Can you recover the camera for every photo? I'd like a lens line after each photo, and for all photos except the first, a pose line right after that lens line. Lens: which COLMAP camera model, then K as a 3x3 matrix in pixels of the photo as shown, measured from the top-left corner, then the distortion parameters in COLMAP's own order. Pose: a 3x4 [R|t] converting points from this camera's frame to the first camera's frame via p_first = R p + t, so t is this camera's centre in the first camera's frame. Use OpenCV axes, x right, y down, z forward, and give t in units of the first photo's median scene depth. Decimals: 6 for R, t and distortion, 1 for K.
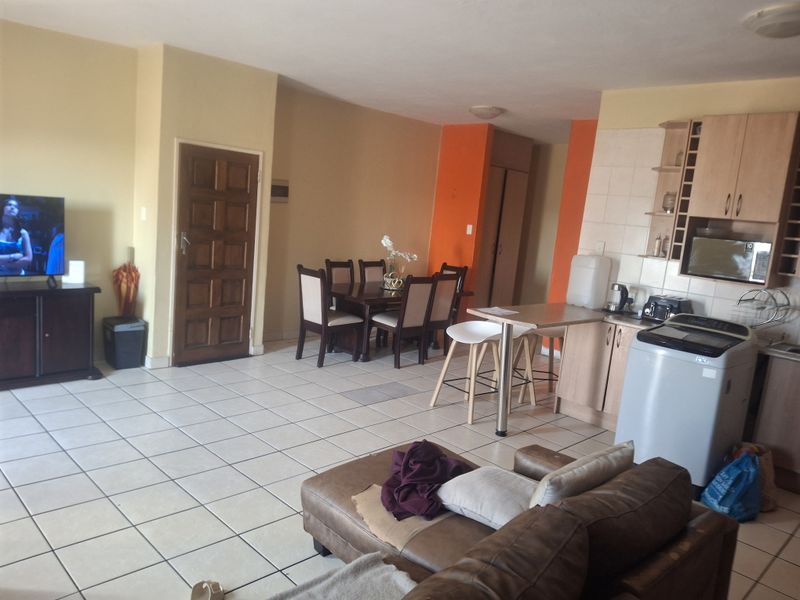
lens RADIAL K [[584.1, 0, 389.2], [0, 584.1, 298.7], [0, 0, 1]] dist [0.148218, -0.232897]
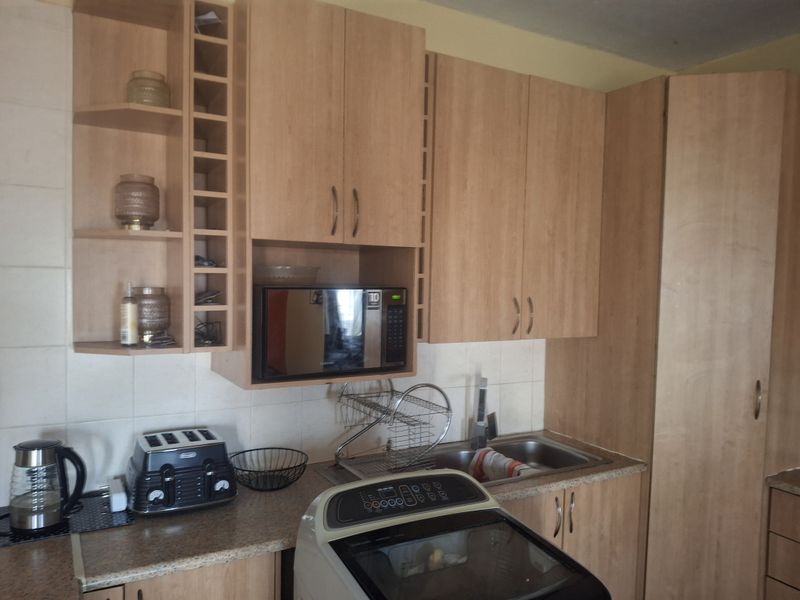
lens RADIAL K [[604.6, 0, 393.4], [0, 604.6, 303.4], [0, 0, 1]] dist [0.026991, -0.001835]
pose [[0.249892, -0.132699, 0.959138, 0.129237], [0.143261, 0.984729, 0.098915, -0.117377], [-0.957617, 0.112689, 0.265086, 0.774849]]
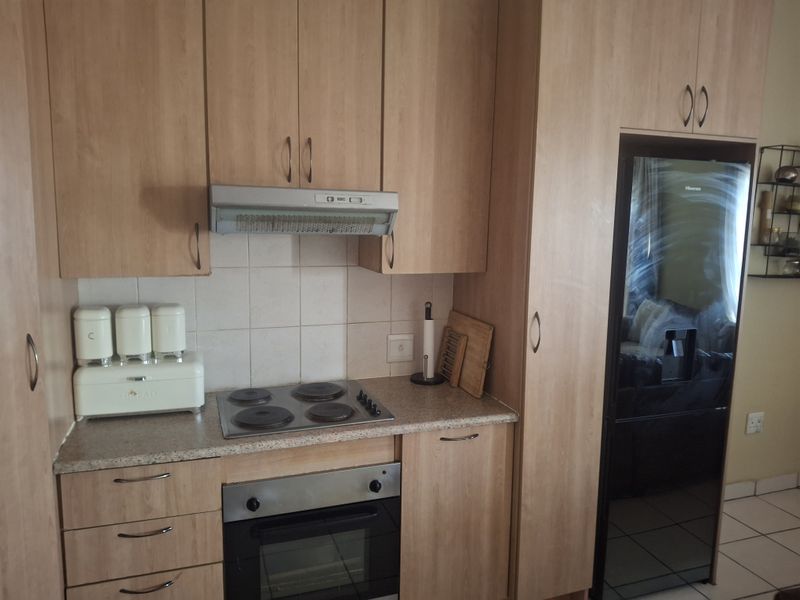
lens RADIAL K [[584.1, 0, 389.2], [0, 584.1, 298.7], [0, 0, 1]] dist [0.148218, -0.232897]
pose [[-0.909996, -0.155056, 0.384532, 0.377794], [-0.034106, 0.952290, 0.303283, -0.088286], [-0.413212, 0.262871, -0.871868, 0.832052]]
